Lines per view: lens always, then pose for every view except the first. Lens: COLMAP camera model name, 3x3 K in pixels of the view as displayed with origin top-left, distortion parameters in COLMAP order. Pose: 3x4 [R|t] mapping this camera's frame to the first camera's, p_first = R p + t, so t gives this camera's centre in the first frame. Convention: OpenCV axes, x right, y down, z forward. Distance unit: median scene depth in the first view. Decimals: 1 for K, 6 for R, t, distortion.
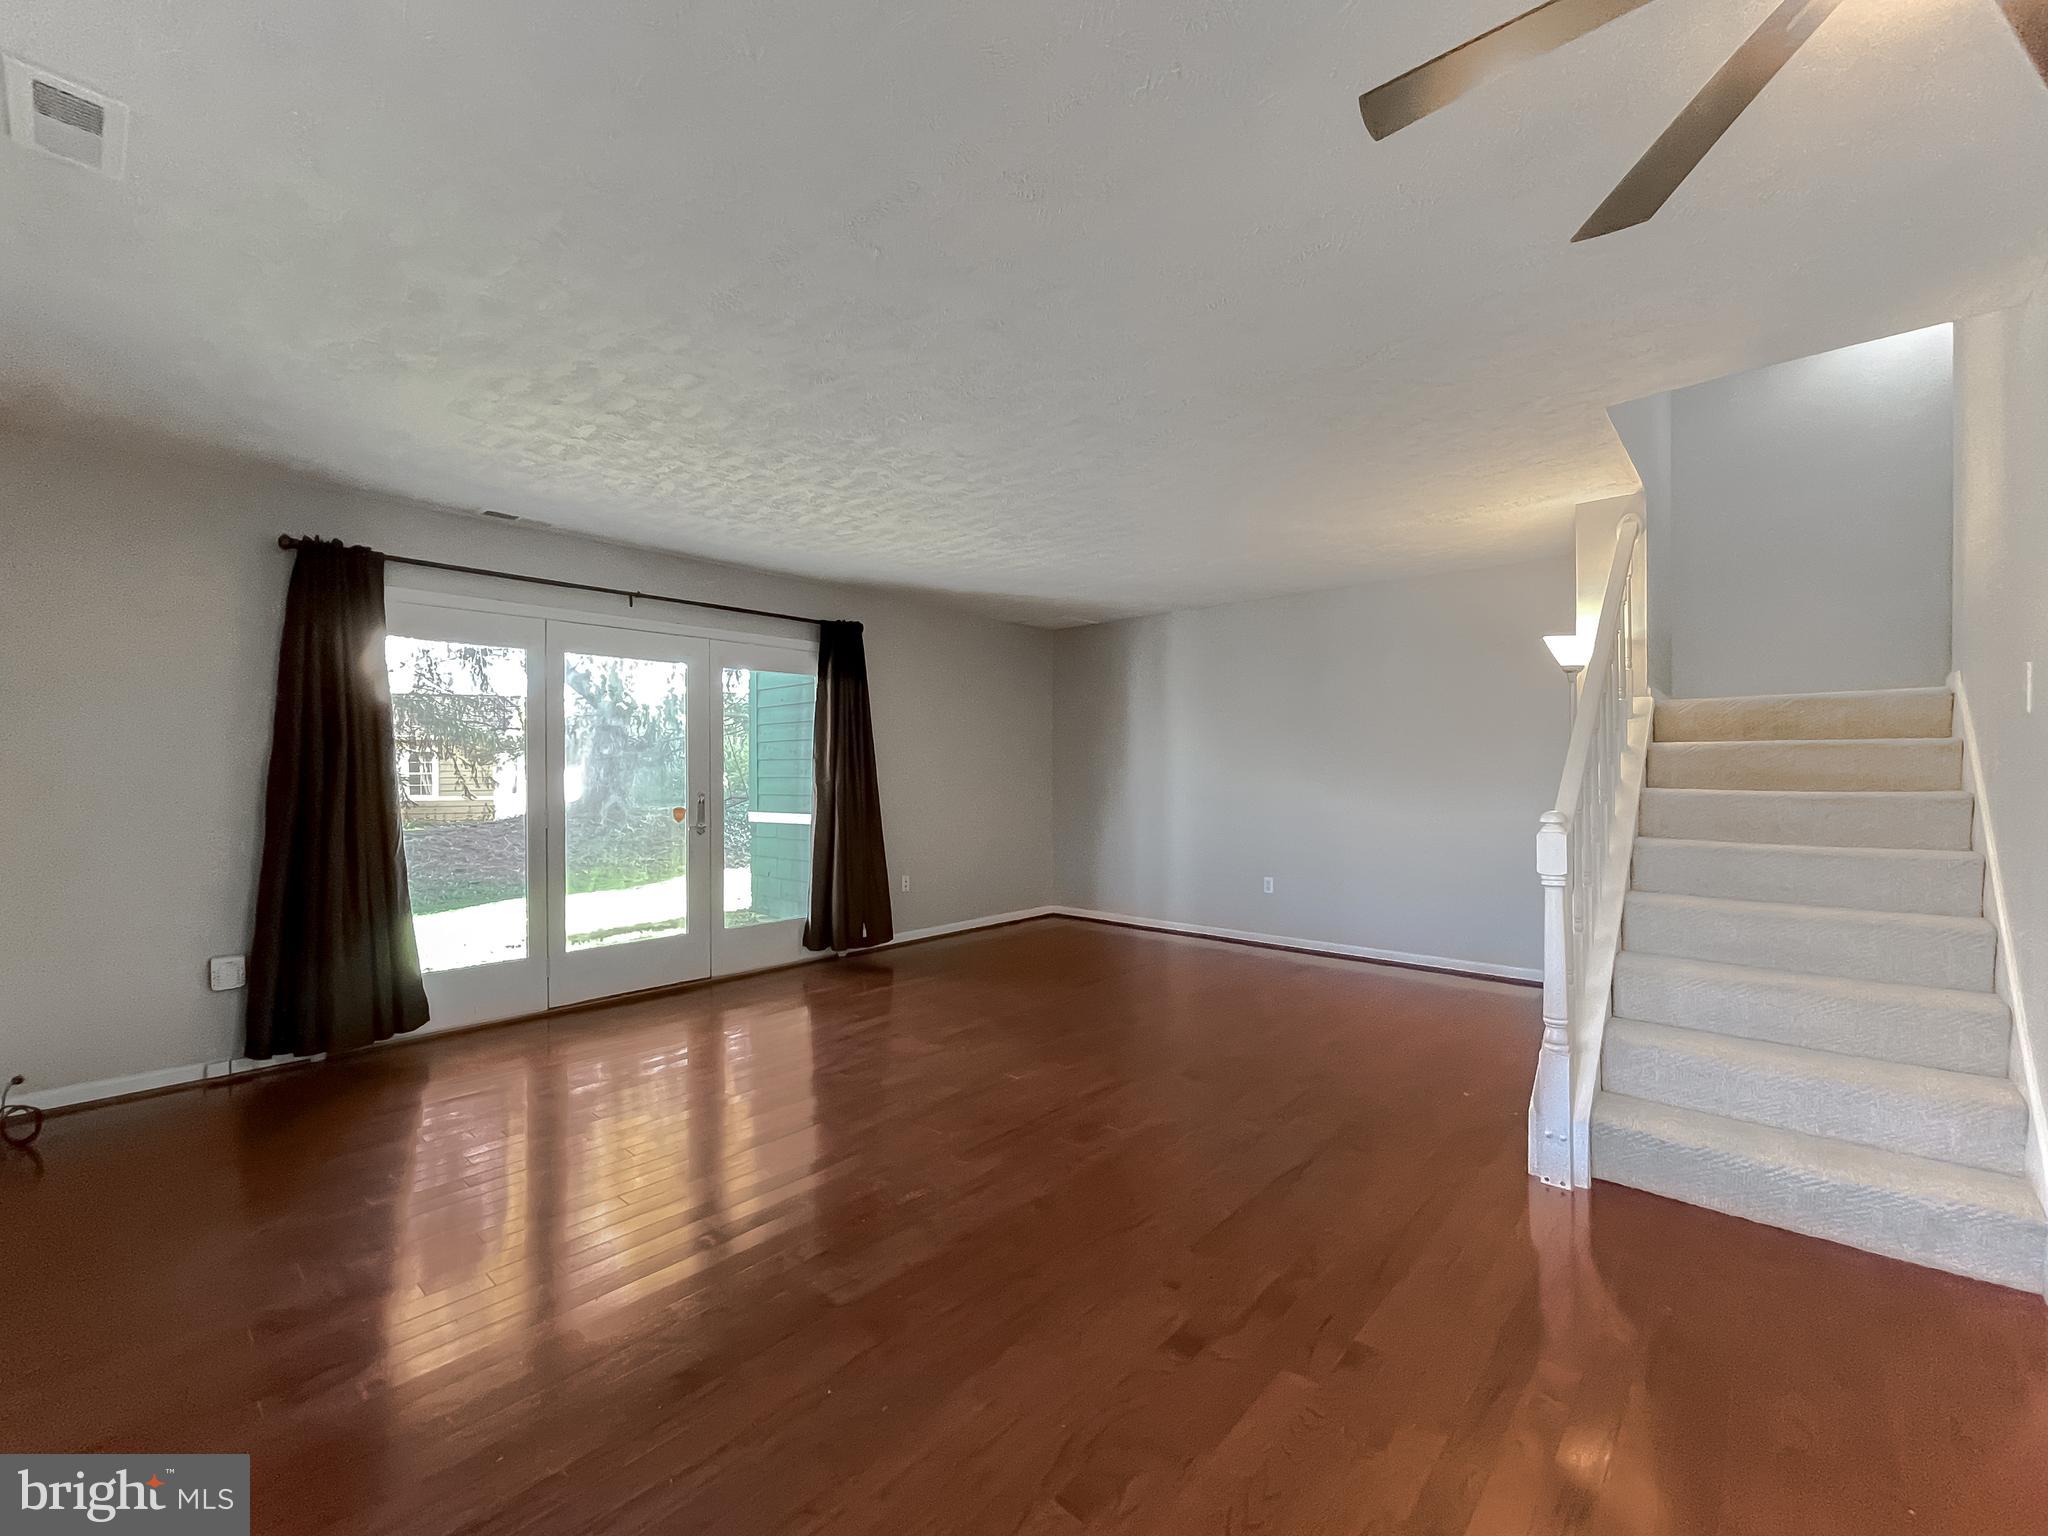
lens RADIAL K [[846.7, 0, 1016.5], [0, 846.7, 772.2], [0, 0, 1]] dist [0.000483, 0.000468]
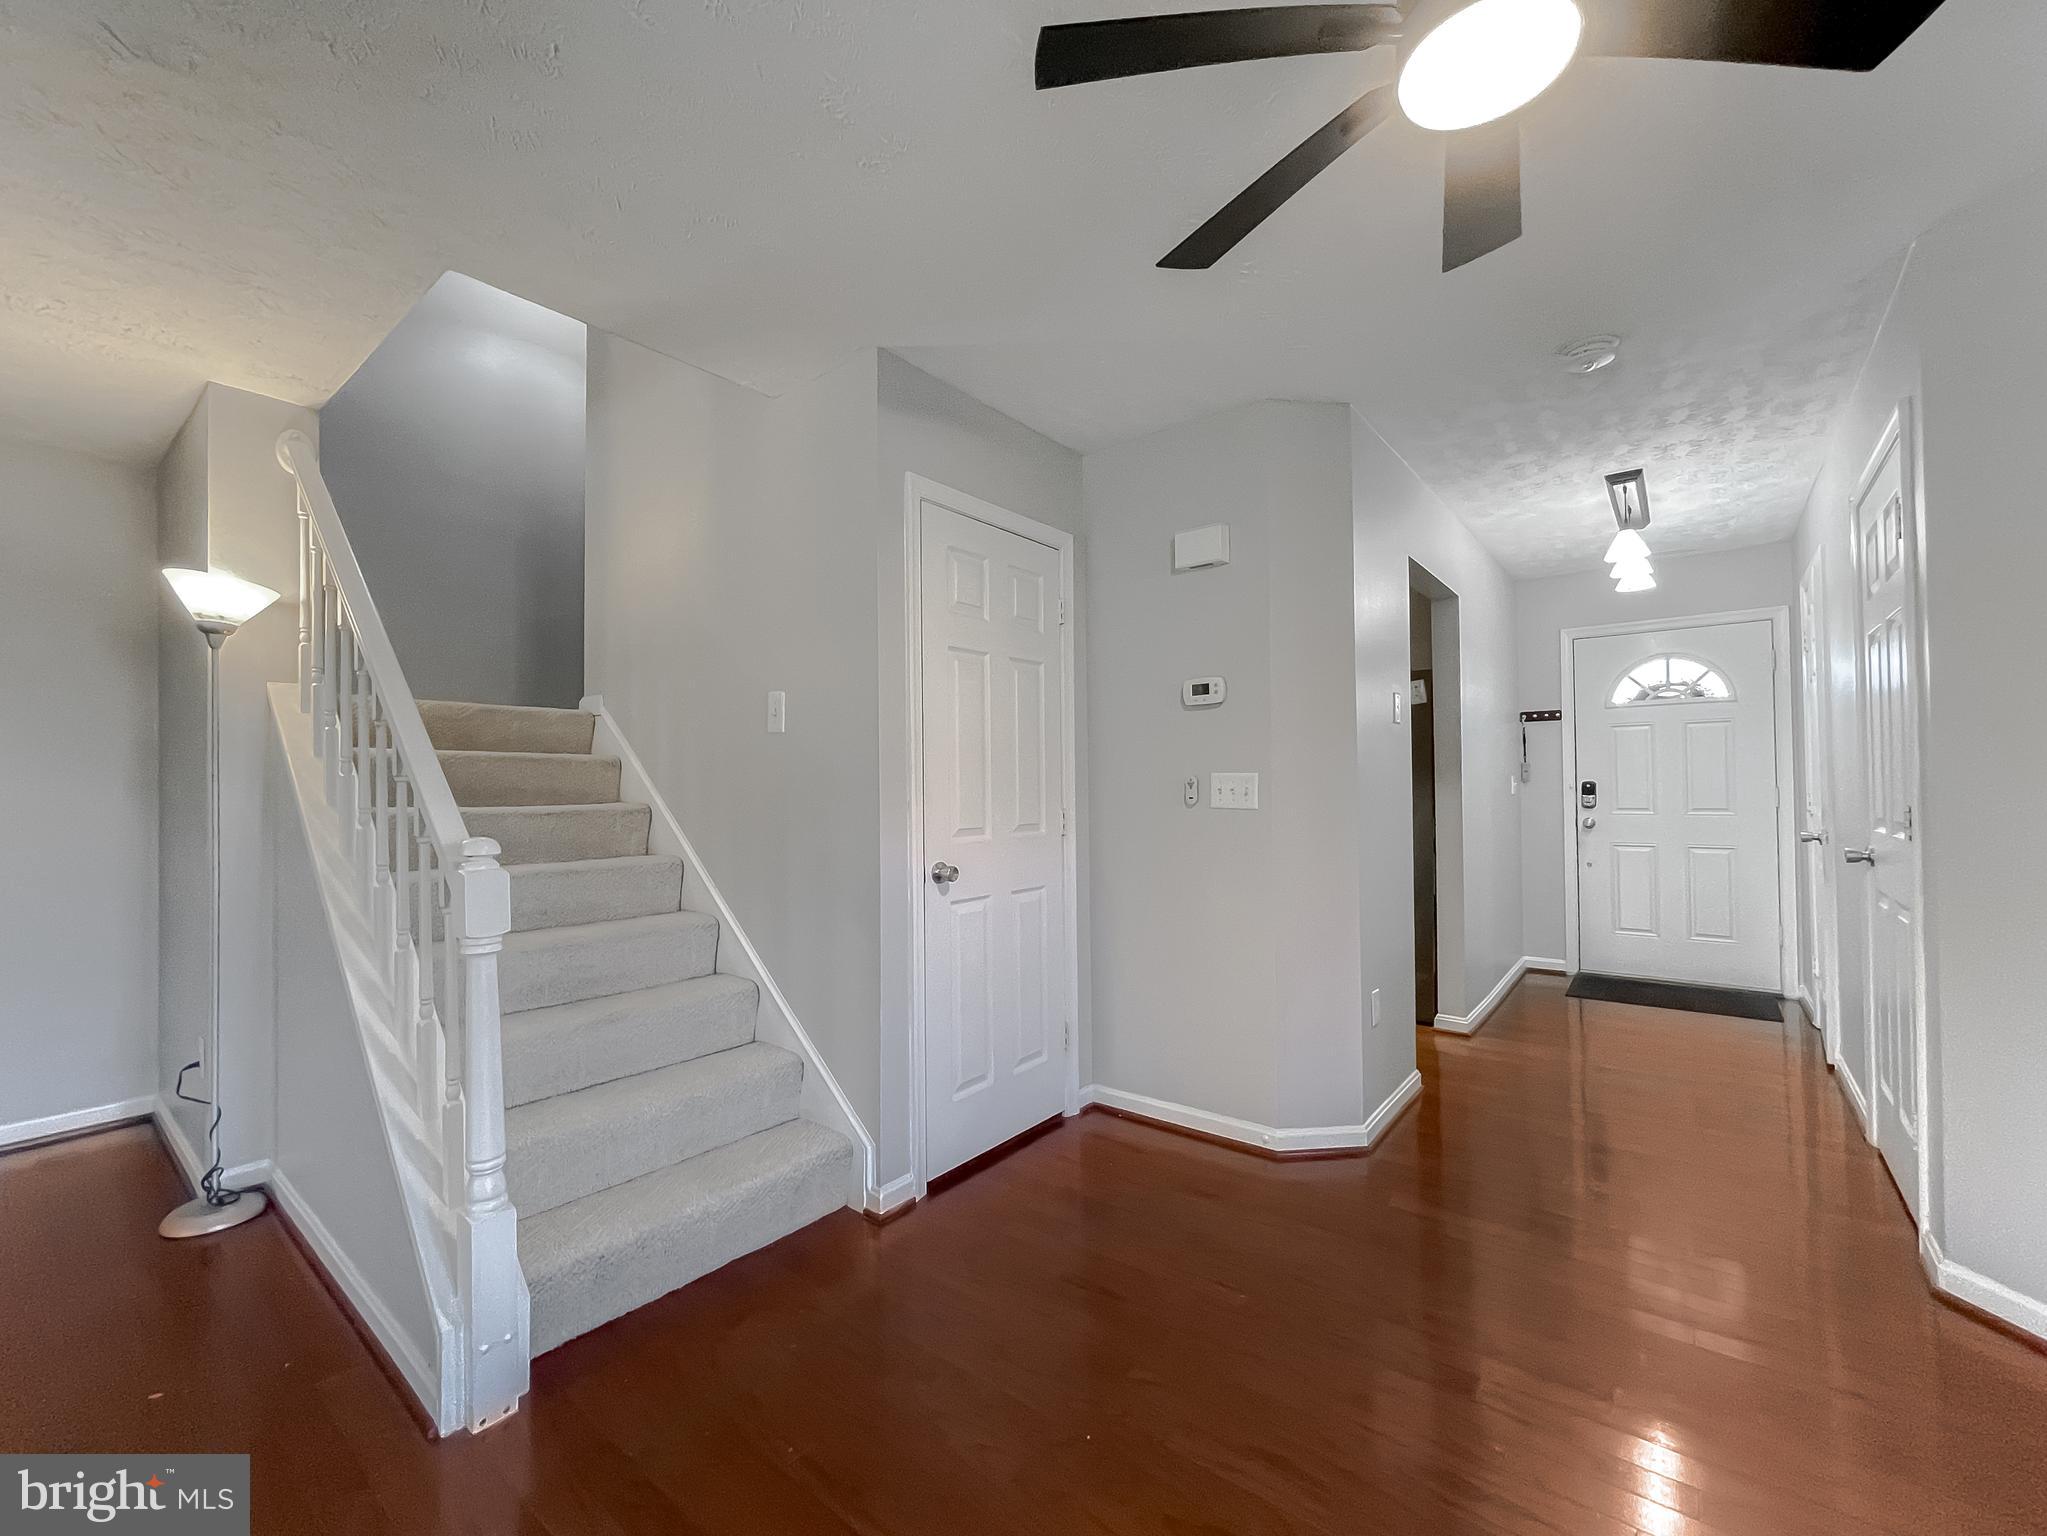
lens RADIAL K [[846.3, 0, 1016.0], [0, 846.3, 772.2], [0, 0, 1]] dist [0.000483, 0.000468]
pose [[-0.015159, 0.019351, 0.999698, -0.015373], [0.021011, 0.999598, -0.019031, 0.011407], [-0.999664, 0.020716, -0.015560, 0.416415]]
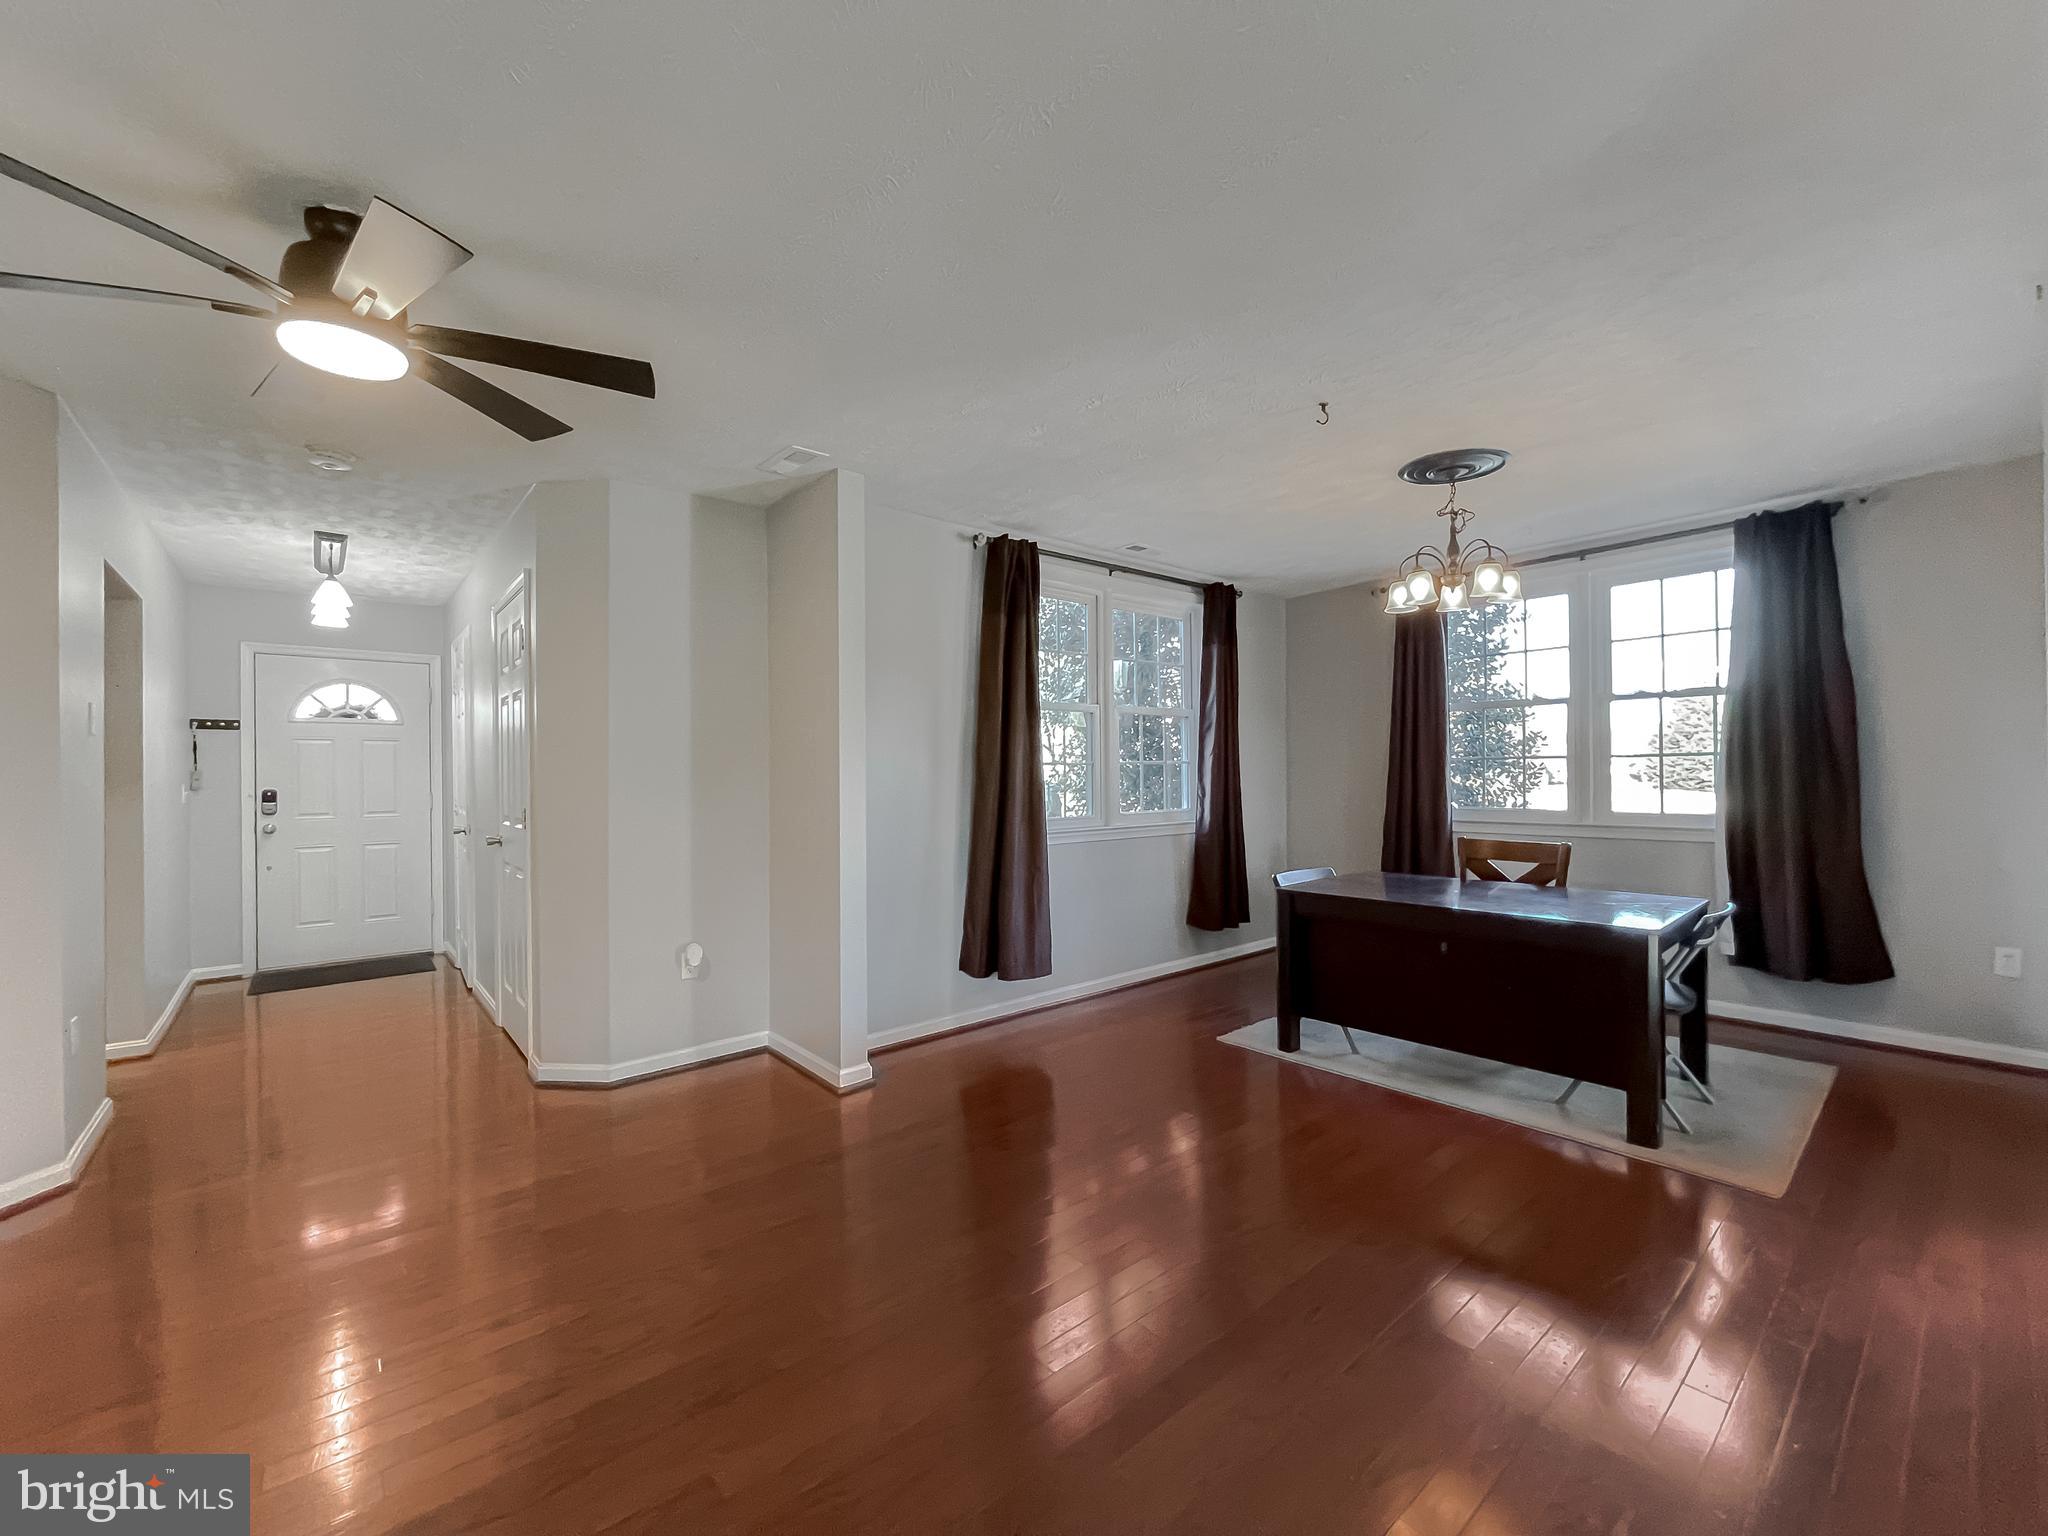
lens RADIAL K [[825.0, 0, 1017.9], [0, 825.0, 771.9], [0, 0, 1]] dist [-0.001043, 0.000167]
pose [[-0.984165, 0.011353, 0.176889, -0.177506], [0.013128, 0.999874, 0.008869, -0.007267], [-0.176766, 0.011051, -0.984191, 0.639060]]
